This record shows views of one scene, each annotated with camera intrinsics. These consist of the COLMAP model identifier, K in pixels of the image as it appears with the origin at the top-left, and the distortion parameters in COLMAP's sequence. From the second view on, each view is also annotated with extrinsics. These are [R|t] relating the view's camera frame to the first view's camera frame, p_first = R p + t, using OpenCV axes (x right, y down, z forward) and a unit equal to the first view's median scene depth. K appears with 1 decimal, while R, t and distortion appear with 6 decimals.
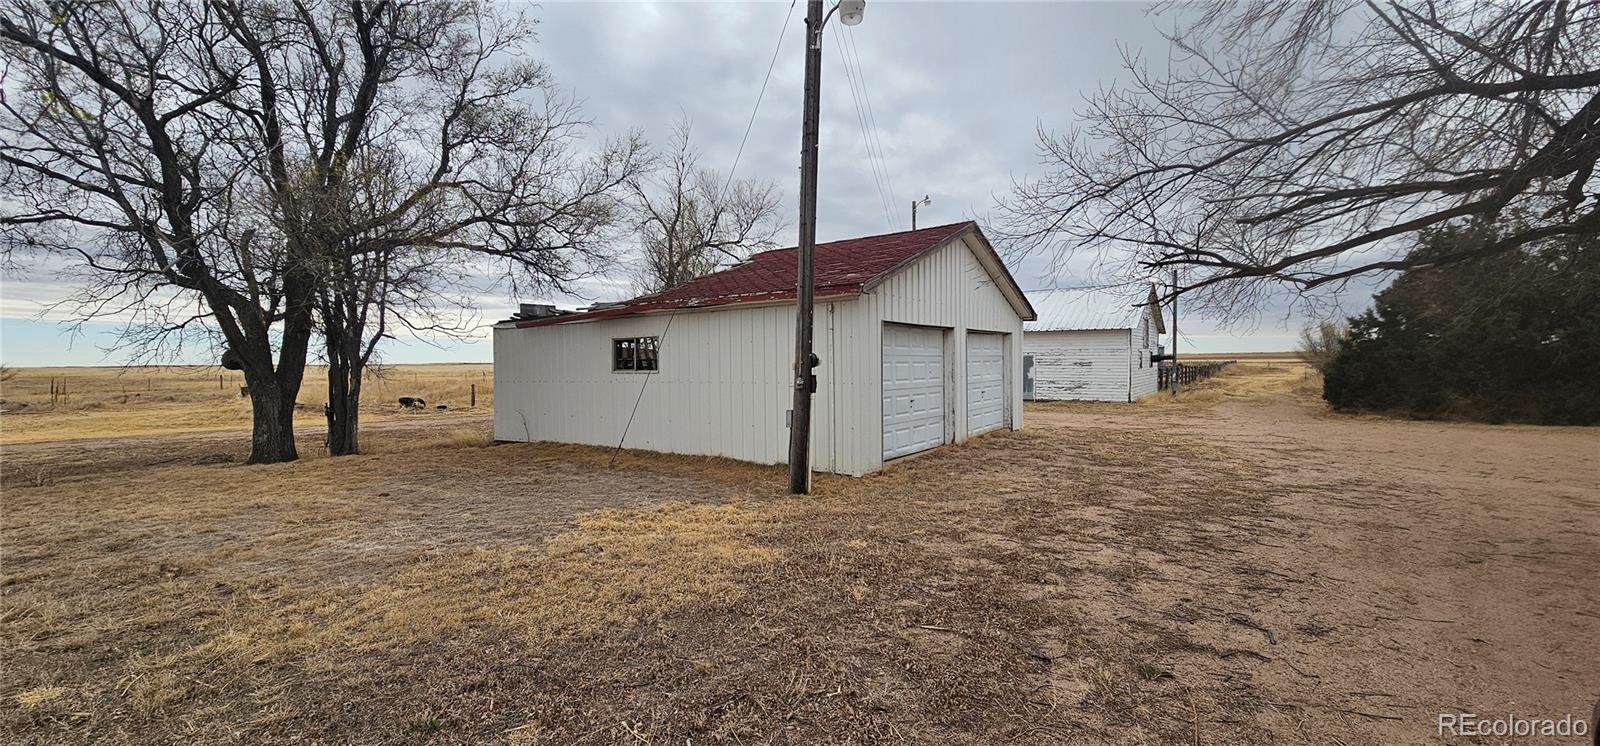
lens RADIAL K [[658.7, 0, 802.6], [0, 658.7, 398.3], [0, 0, 1]] dist [0.000987, 0.000180]
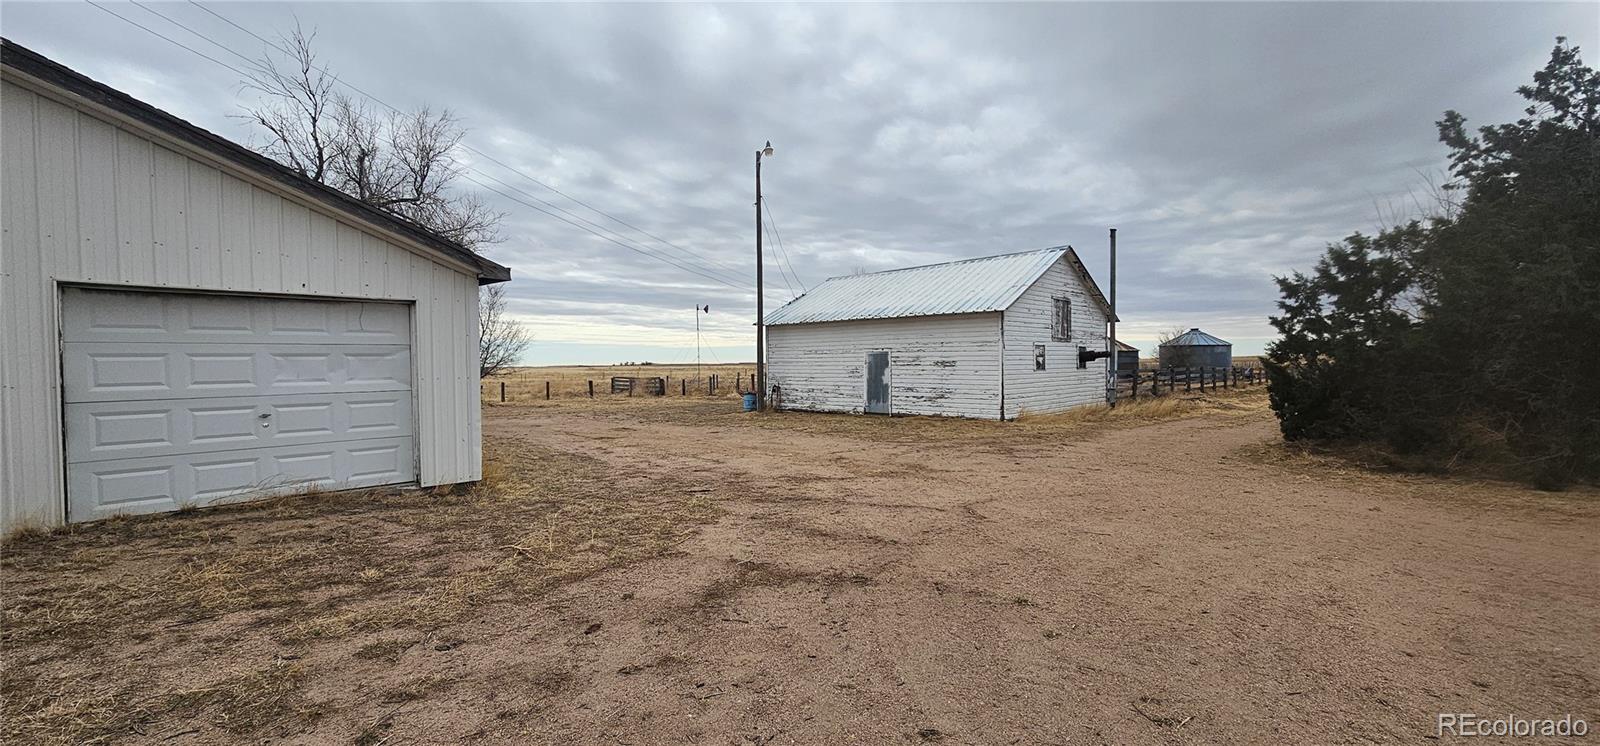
lens RADIAL K [[650.4, 0, 798.7], [0, 650.4, 375.4], [0, 0, 1]] dist [-0.004569, 0.000313]
pose [[0.985891, 0.000034, -0.167391, 0.351080], [-0.006758, 0.999193, -0.039600, -0.010183], [0.167254, 0.040172, 0.985095, 0.268560]]
